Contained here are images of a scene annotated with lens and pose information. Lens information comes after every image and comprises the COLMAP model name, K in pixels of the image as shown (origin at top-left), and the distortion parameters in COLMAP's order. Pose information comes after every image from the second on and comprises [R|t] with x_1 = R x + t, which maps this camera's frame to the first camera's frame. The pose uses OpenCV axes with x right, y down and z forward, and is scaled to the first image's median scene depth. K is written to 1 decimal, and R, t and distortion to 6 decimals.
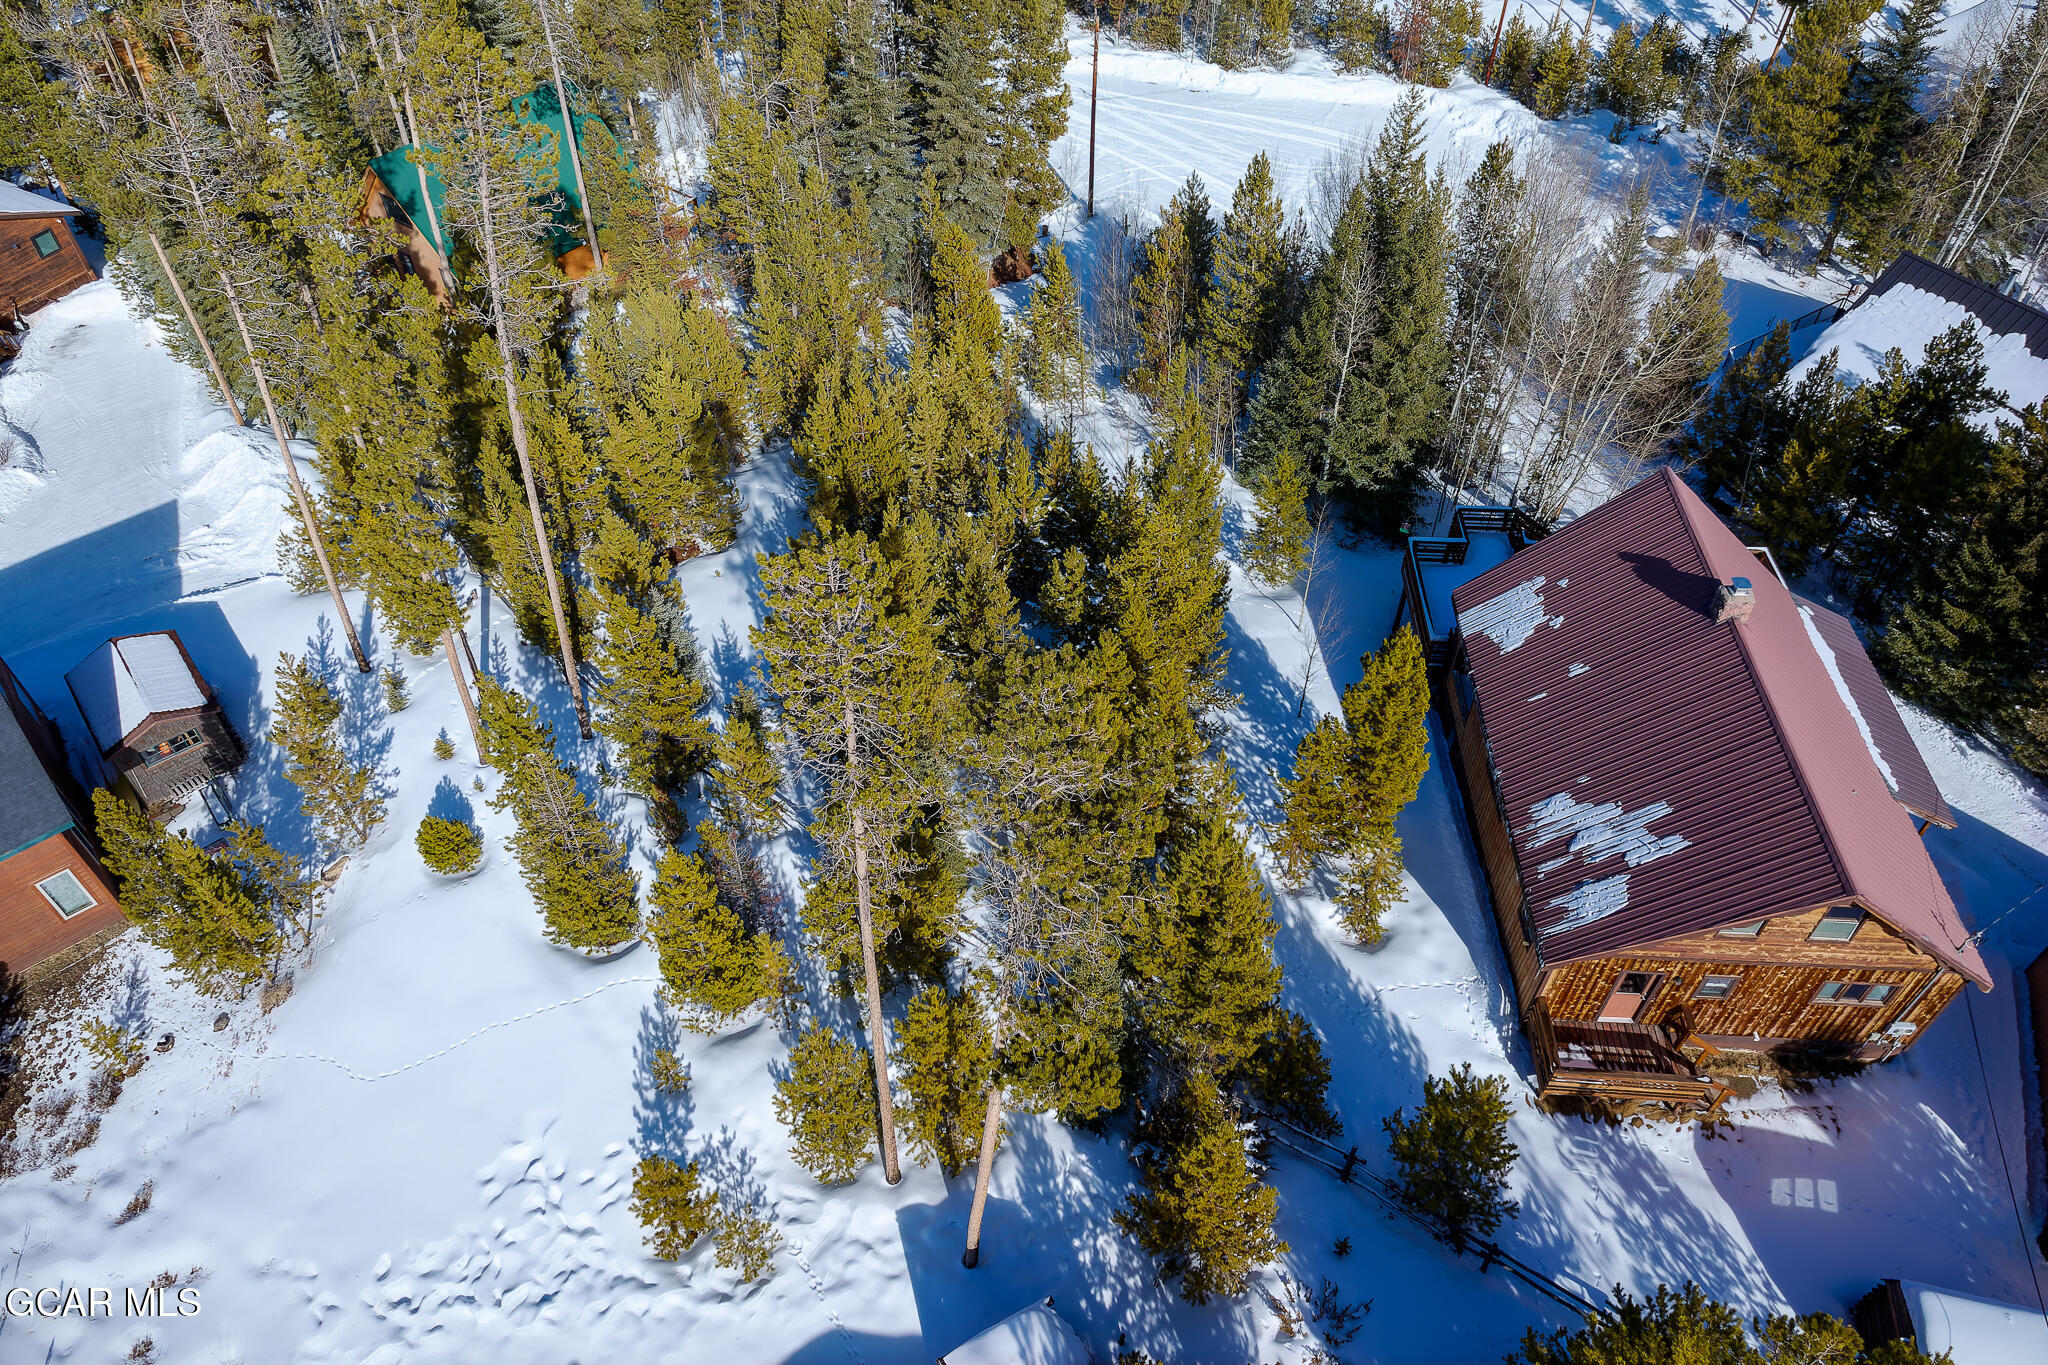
lens RADIAL K [[1360.2, 0, 1015.2], [0, 1360.2, 631.4], [0, 0, 1]] dist [-0.001138, -0.000606]
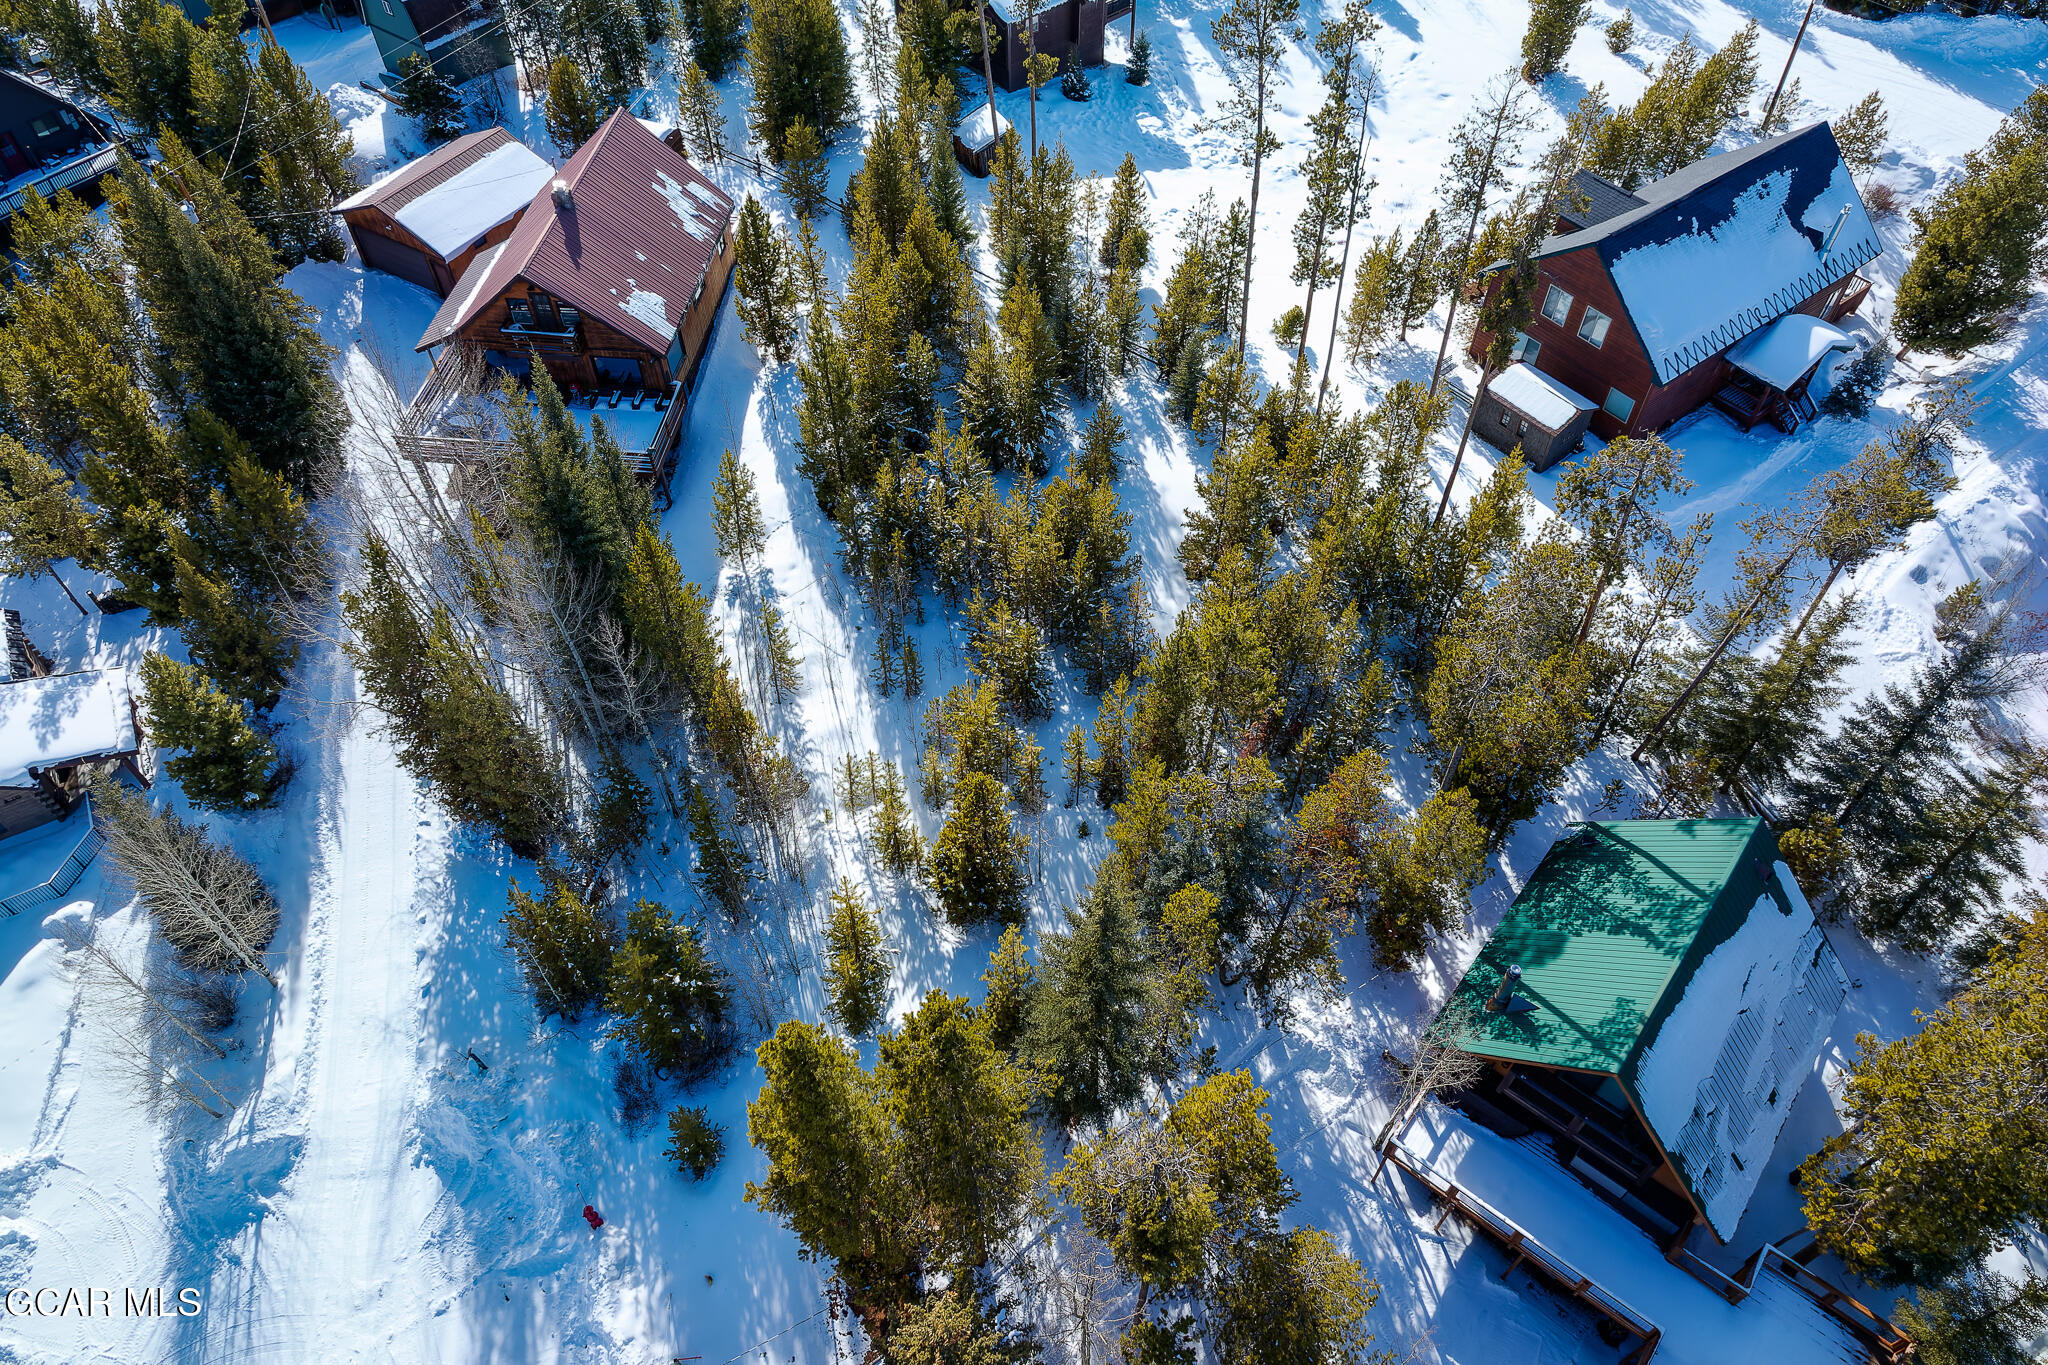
lens RADIAL K [[1360.2, 0, 1026.8], [0, 1360.2, 679.5], [0, 0, 1]] dist [-0.001138, -0.000606]
pose [[-0.998964, -0.028050, 0.035845, -0.163067], [0.037999, -0.080453, 0.996034, -1.772949], [-0.025055, 0.996364, 0.081435, 1.414384]]
